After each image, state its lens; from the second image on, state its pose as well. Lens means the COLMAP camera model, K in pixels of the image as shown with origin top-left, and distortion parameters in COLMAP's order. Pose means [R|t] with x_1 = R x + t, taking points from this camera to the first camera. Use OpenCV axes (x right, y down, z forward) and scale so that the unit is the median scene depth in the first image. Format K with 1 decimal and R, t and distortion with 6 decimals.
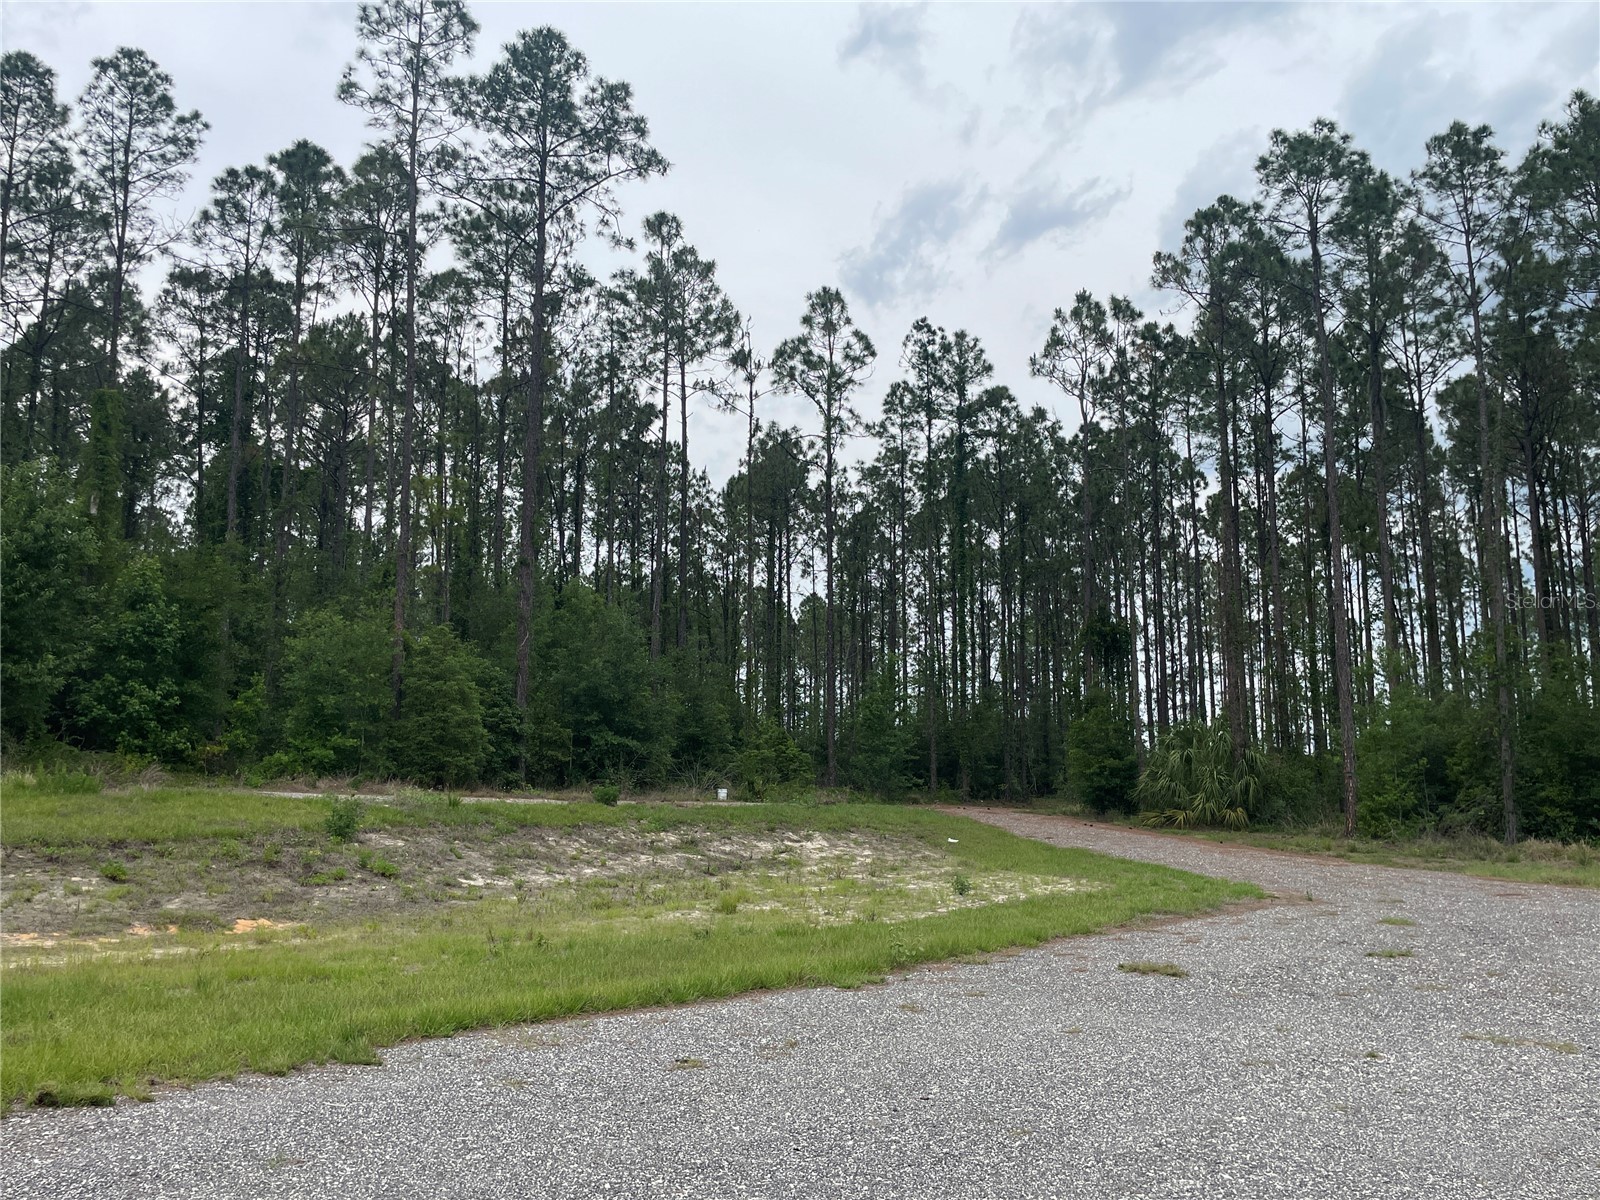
lens RADIAL K [[1319.6, 0, 800.0], [0, 1319.6, 600.0], [0, 0, 1]] dist [0.002523, 0.000890]
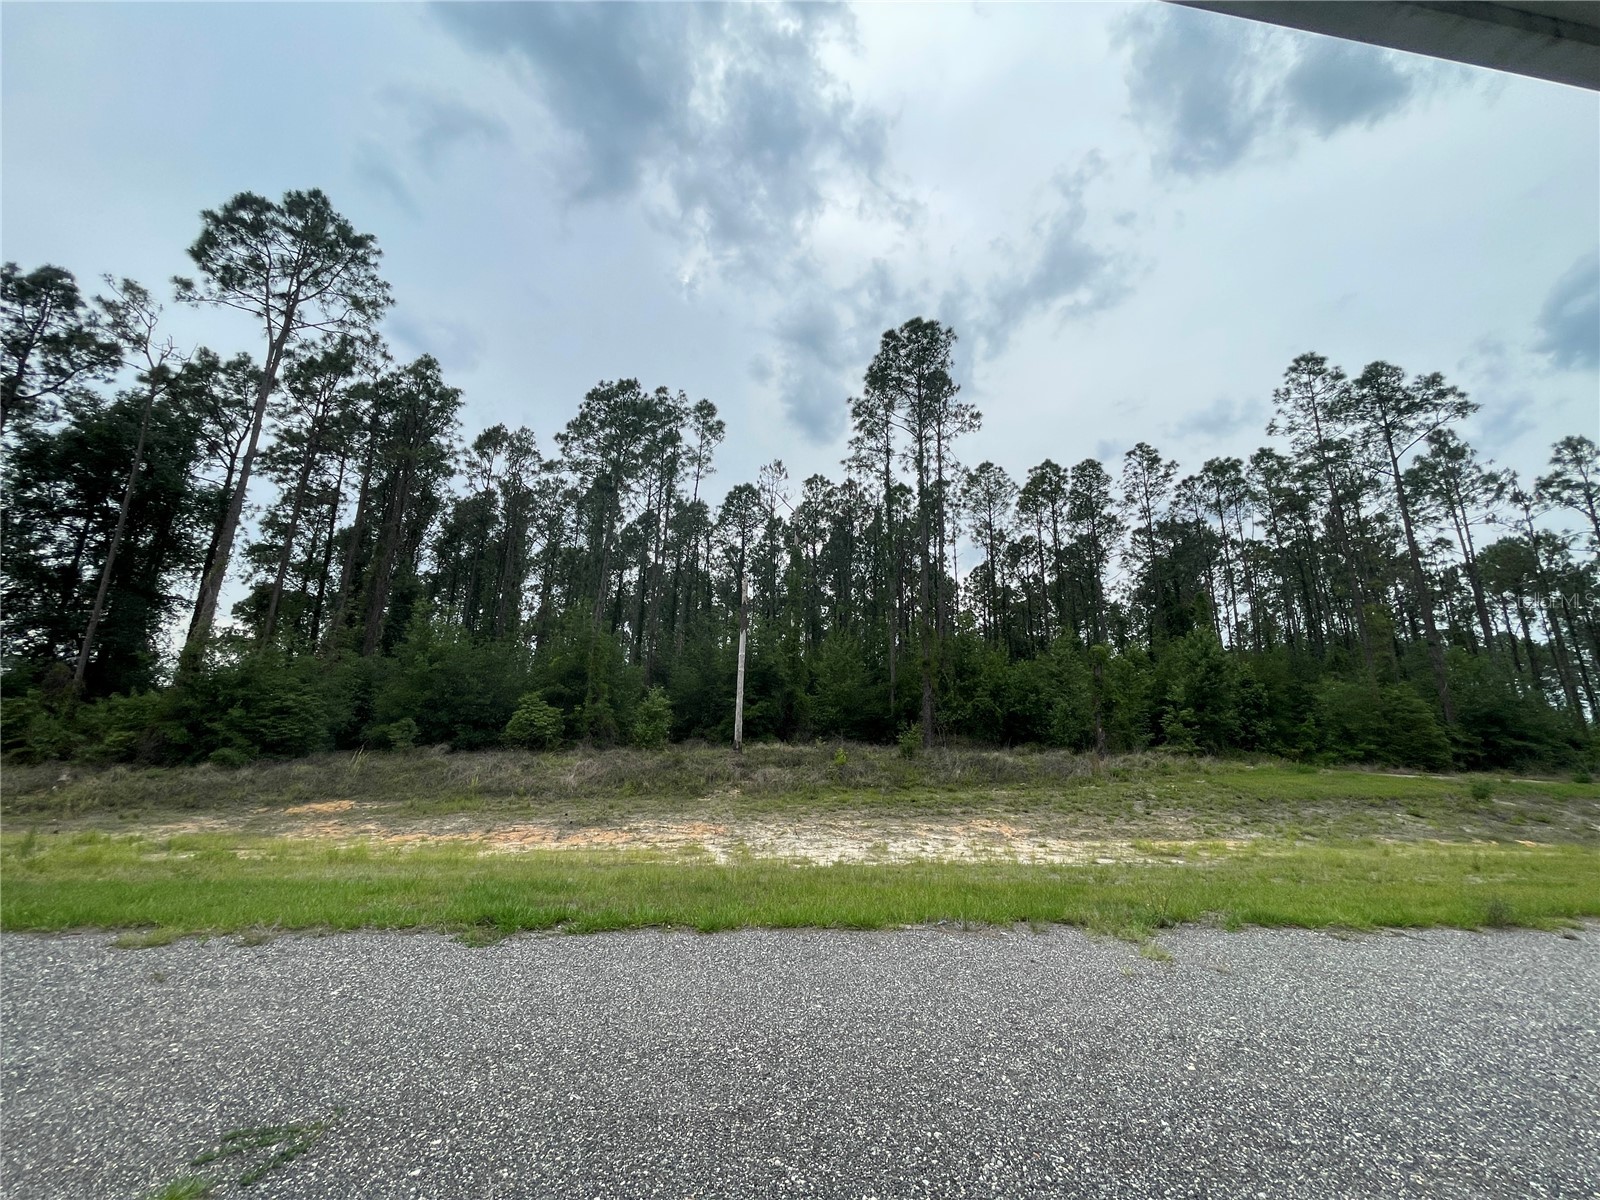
lens RADIAL K [[651.8, 0, 800.0], [0, 651.8, 600.0], [0, 0, 1]] dist [-0.001878, -0.000258]
pose [[0.703849, -0.157579, -0.692651, -0.172334], [0.087309, 0.986882, -0.135796, -0.038476], [0.704963, 0.035106, 0.708374, -0.223287]]
